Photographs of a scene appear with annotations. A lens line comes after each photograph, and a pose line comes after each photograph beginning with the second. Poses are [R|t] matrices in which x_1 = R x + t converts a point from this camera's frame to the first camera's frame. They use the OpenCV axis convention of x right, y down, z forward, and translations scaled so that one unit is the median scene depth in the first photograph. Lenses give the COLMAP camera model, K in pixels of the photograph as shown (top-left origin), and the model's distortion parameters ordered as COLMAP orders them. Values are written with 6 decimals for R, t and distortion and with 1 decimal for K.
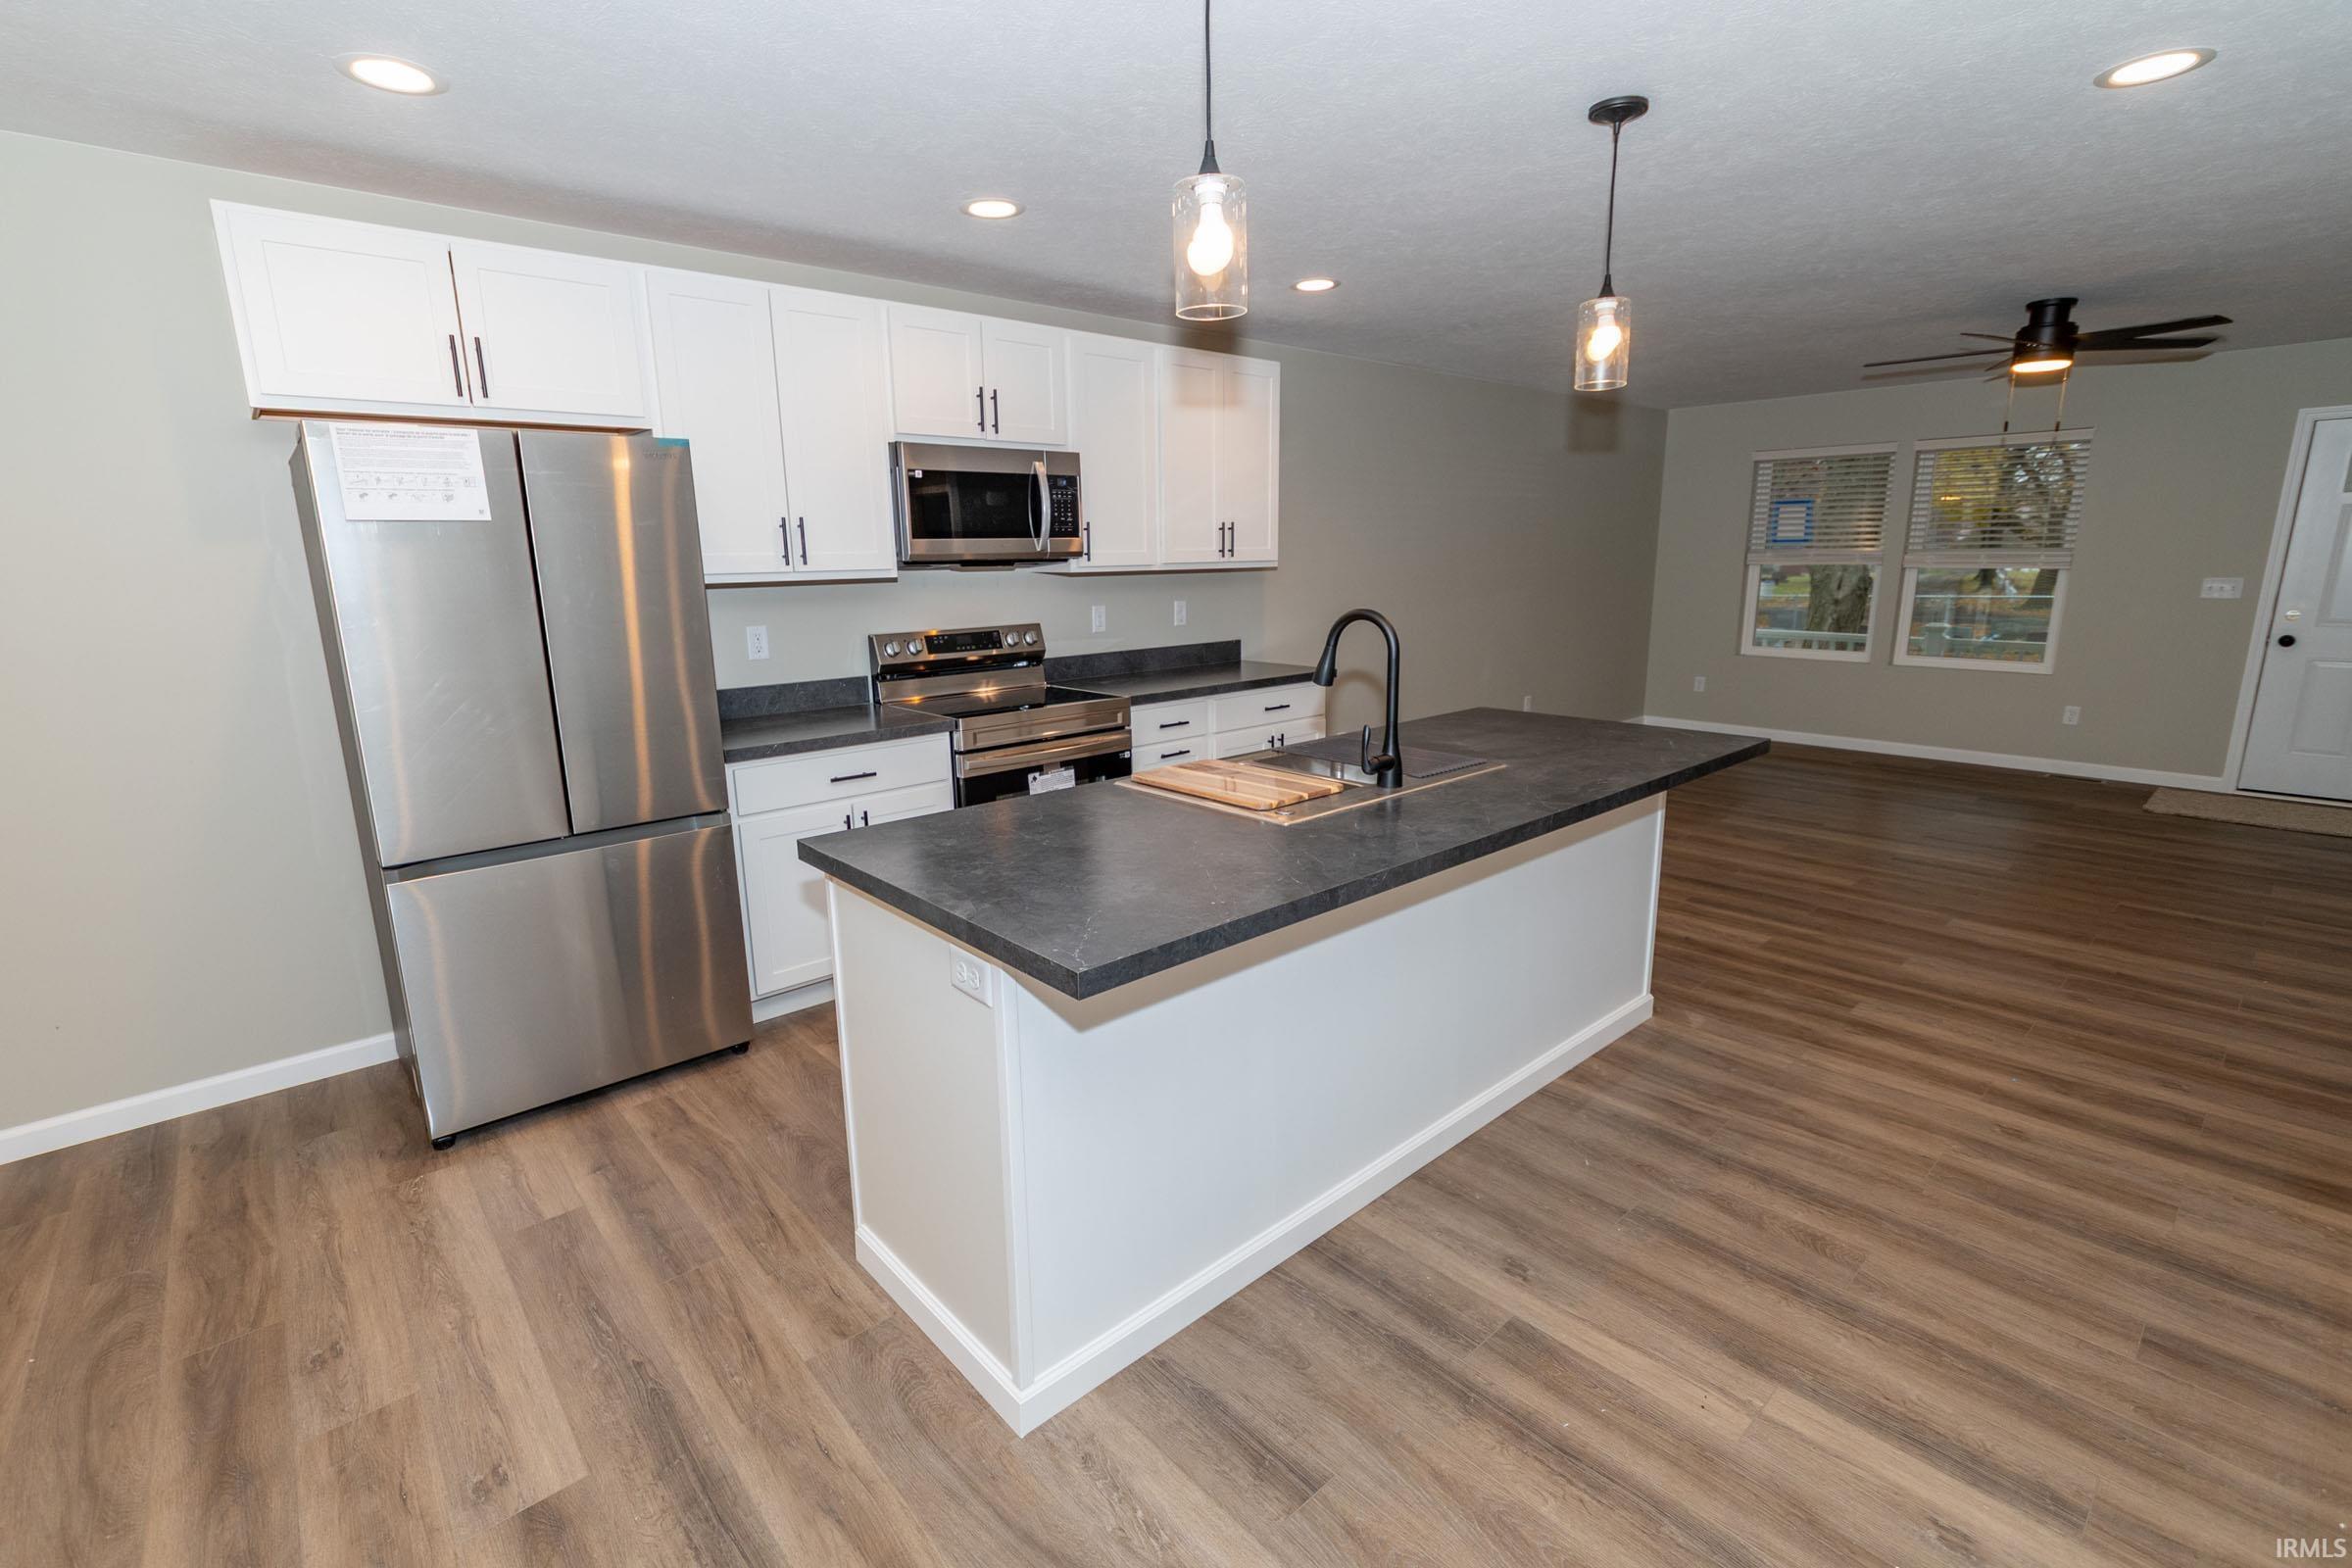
lens RADIAL K [[1033.9, 0, 1170.4], [0, 1033.9, 776.9], [0, 0, 1]] dist [-0.001619, 0.000837]
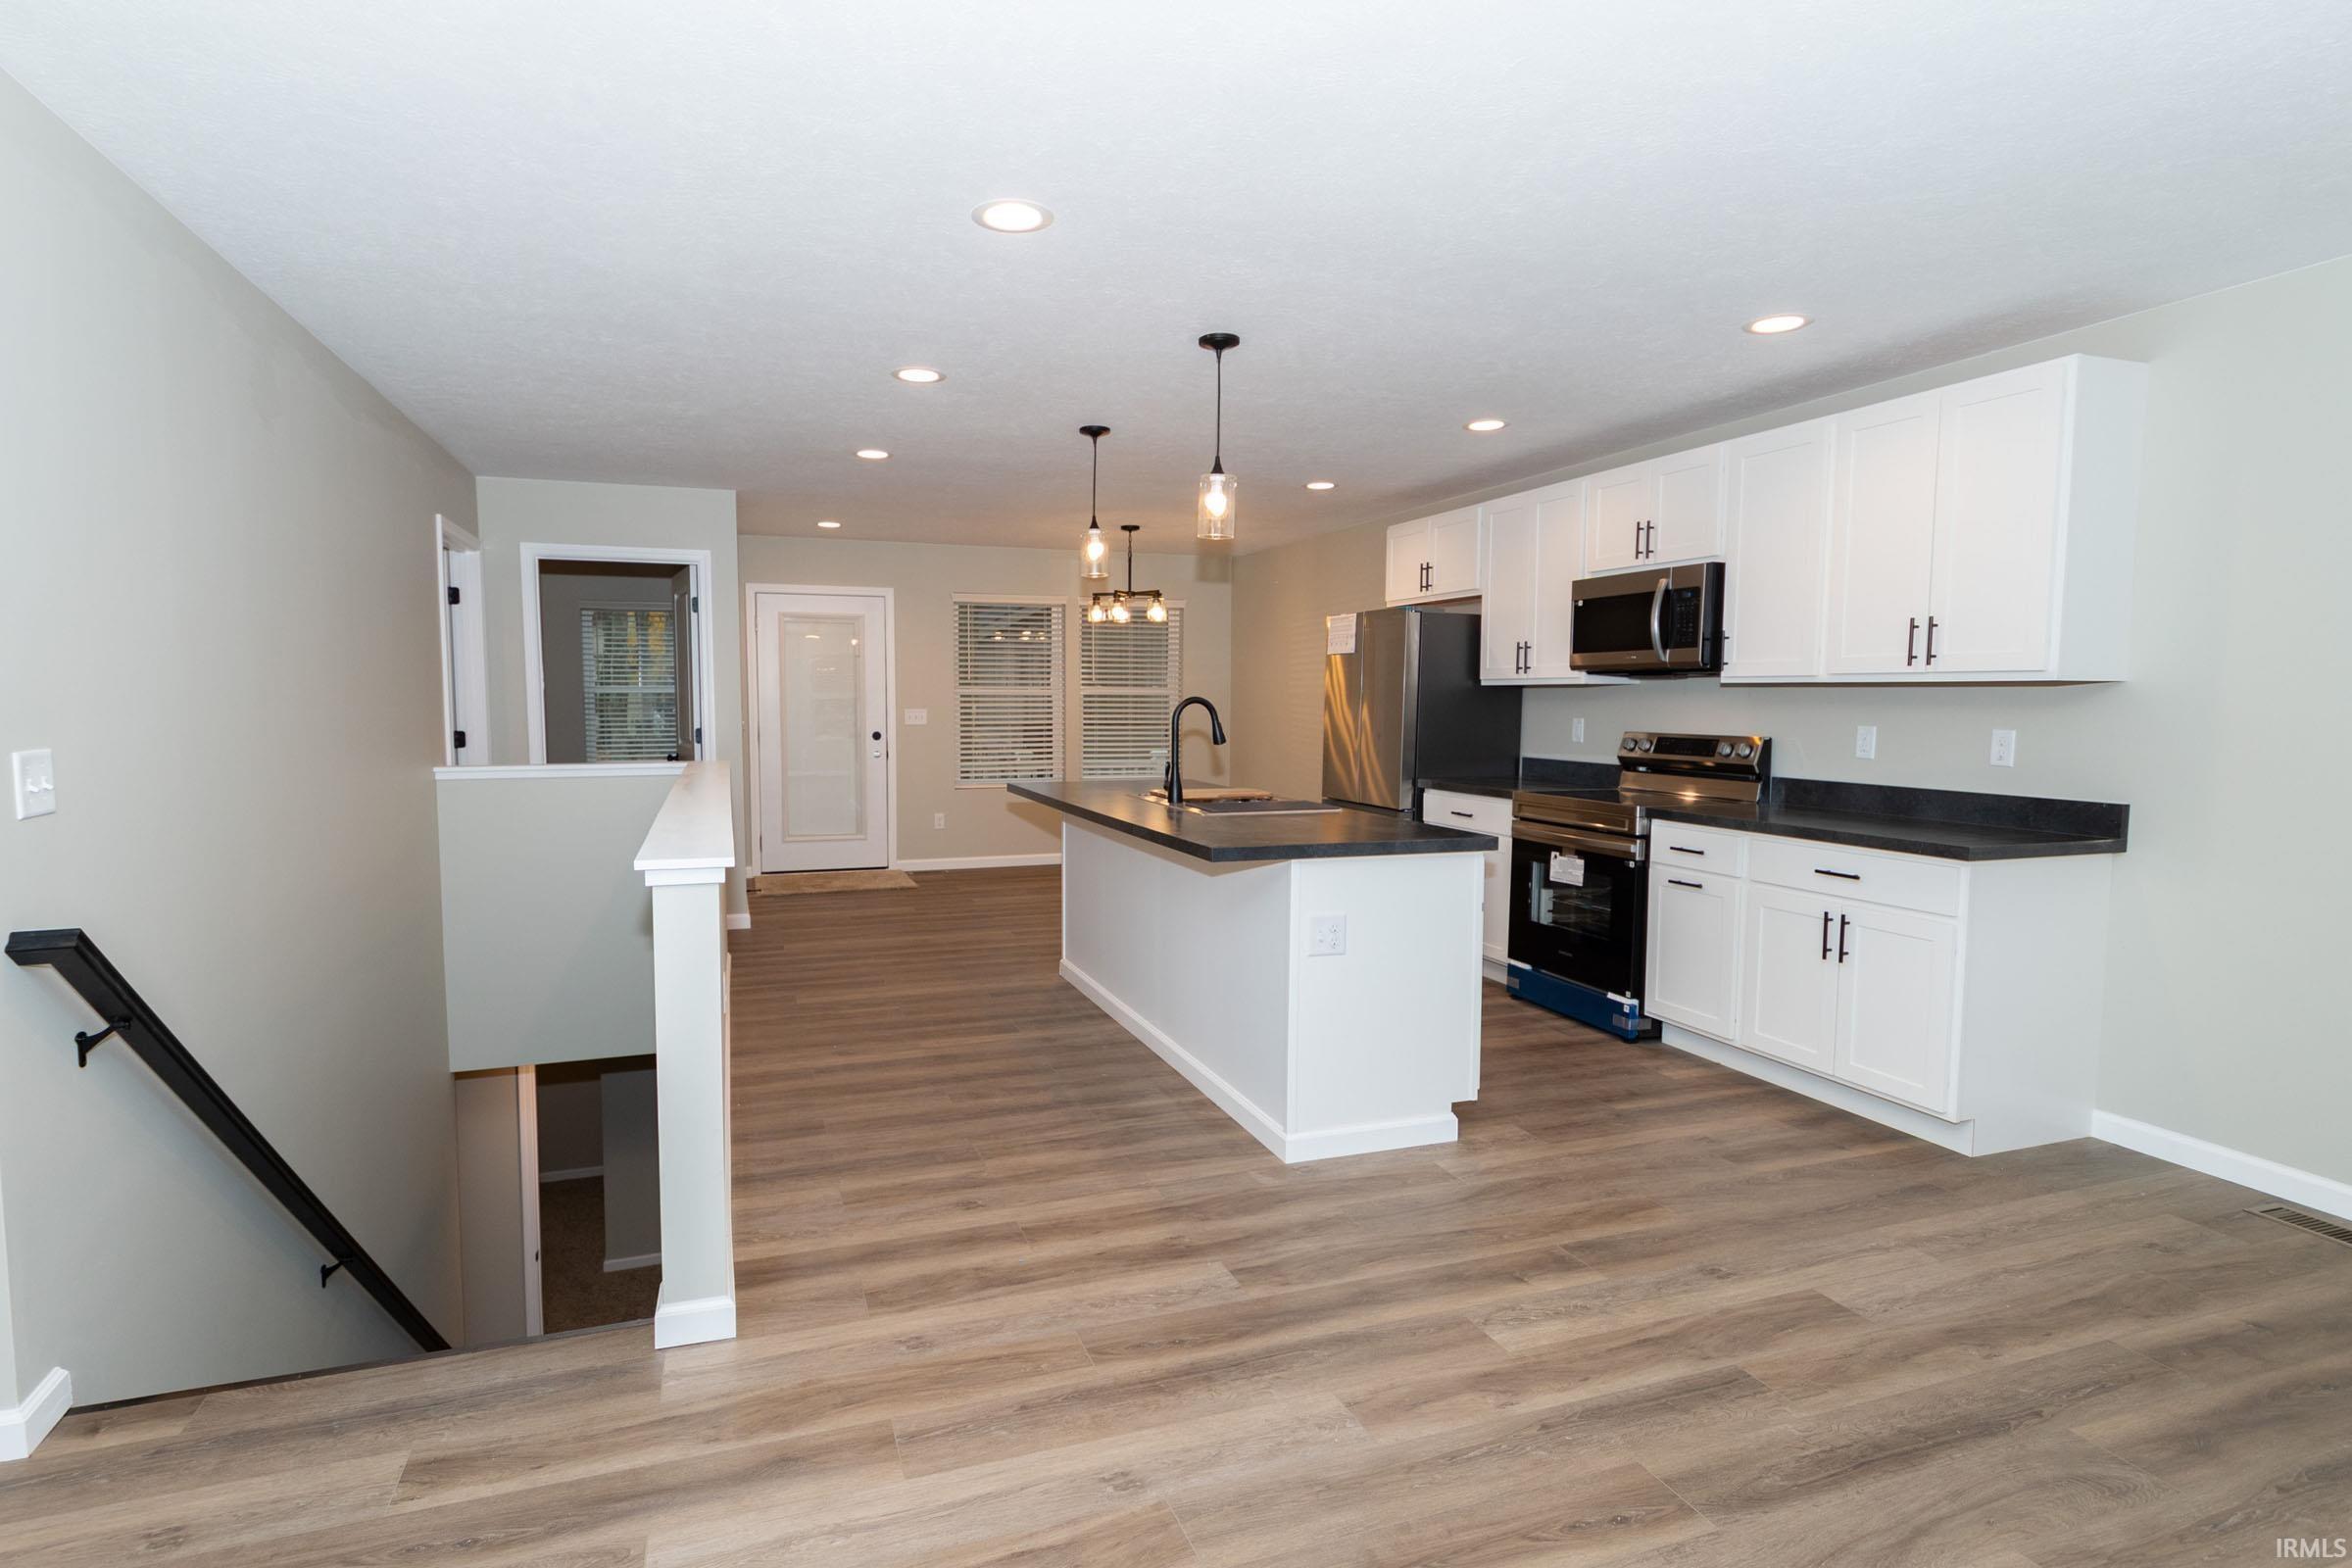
lens RADIAL K [[1154.9, 0, 1111.6], [0, 1154.9, 783.2], [0, 0, 1]] dist [0.001263, 0.000392]
pose [[-0.390240, 0.083715, -0.916899, 1.632838], [-0.195023, 0.965745, 0.171178, -0.265819], [0.899822, 0.245617, -0.360546, 1.316516]]
